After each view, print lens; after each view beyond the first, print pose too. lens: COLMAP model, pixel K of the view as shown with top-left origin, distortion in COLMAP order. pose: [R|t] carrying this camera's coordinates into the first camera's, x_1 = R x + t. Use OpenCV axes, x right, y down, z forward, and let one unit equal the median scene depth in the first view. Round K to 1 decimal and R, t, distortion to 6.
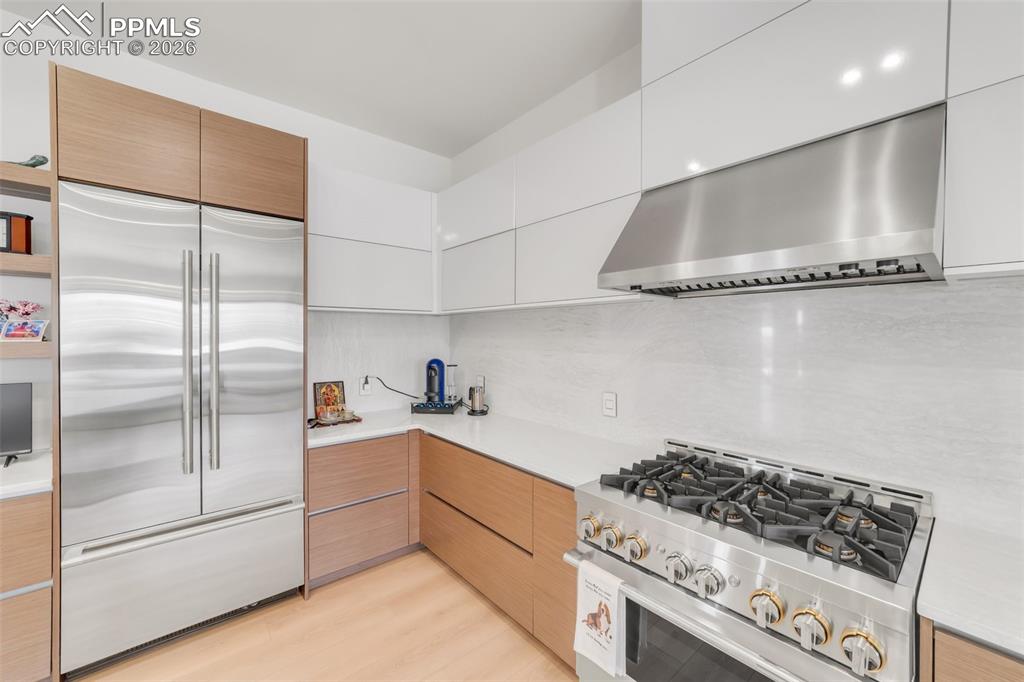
lens RADIAL K [[400.0, 0, 507.0], [0, 400.0, 338.9], [0, 0, 1]] dist [-0.002110, 0.000084]
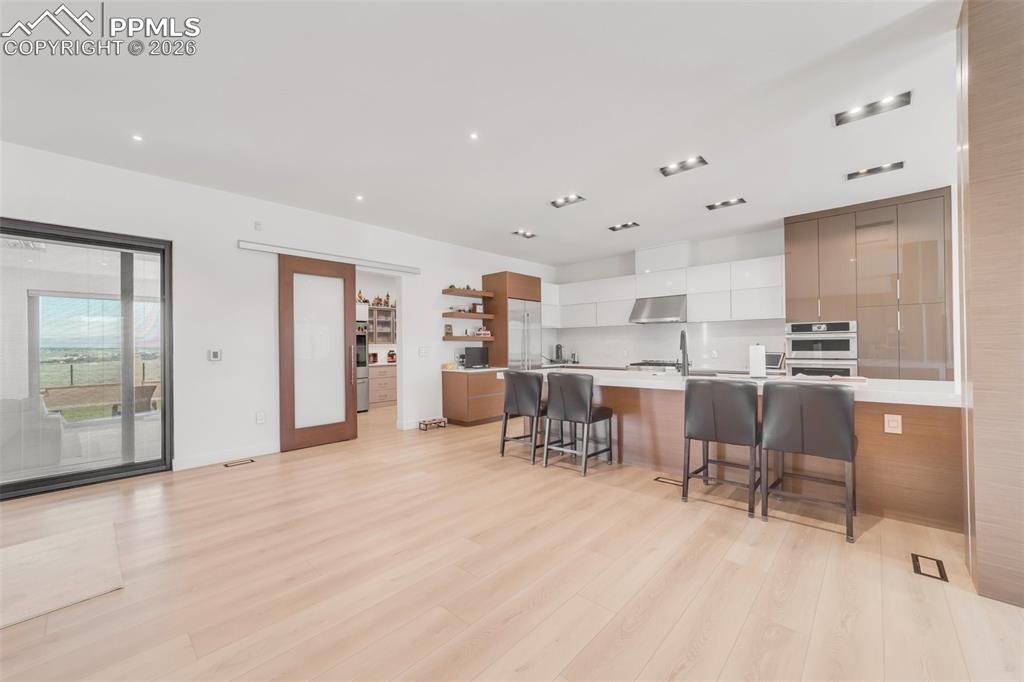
lens RADIAL K [[400.0, 0, 510.0], [0, 400.0, 343.1], [0, 0, 1]] dist [-0.002110, 0.000084]
pose [[0.989548, -0.015324, 0.143389, -1.015093], [0.017464, 0.999754, -0.013676, 0.082120], [-0.143144, 0.016037, 0.989572, -1.897385]]
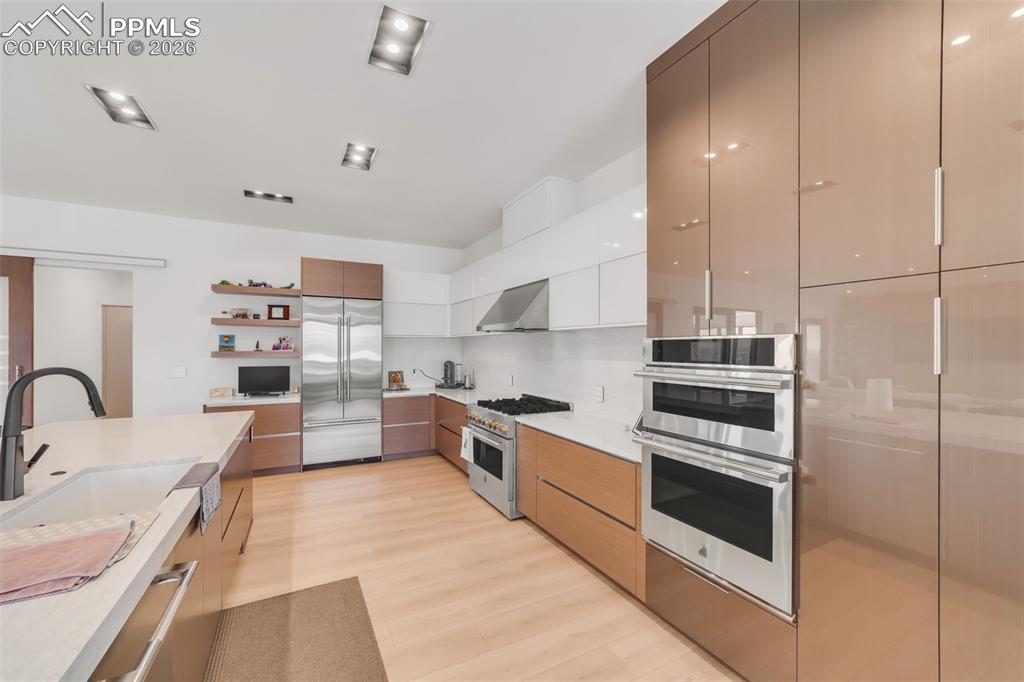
lens RADIAL K [[400.0, 0, 516.9], [0, 400.0, 346.0], [0, 0, 1]] dist [-0.002110, 0.000084]
pose [[0.979447, -0.005355, -0.201629, 0.589939], [0.003214, 0.999935, -0.010948, 0.002078], [0.201674, 0.010075, 0.979401, -0.904953]]
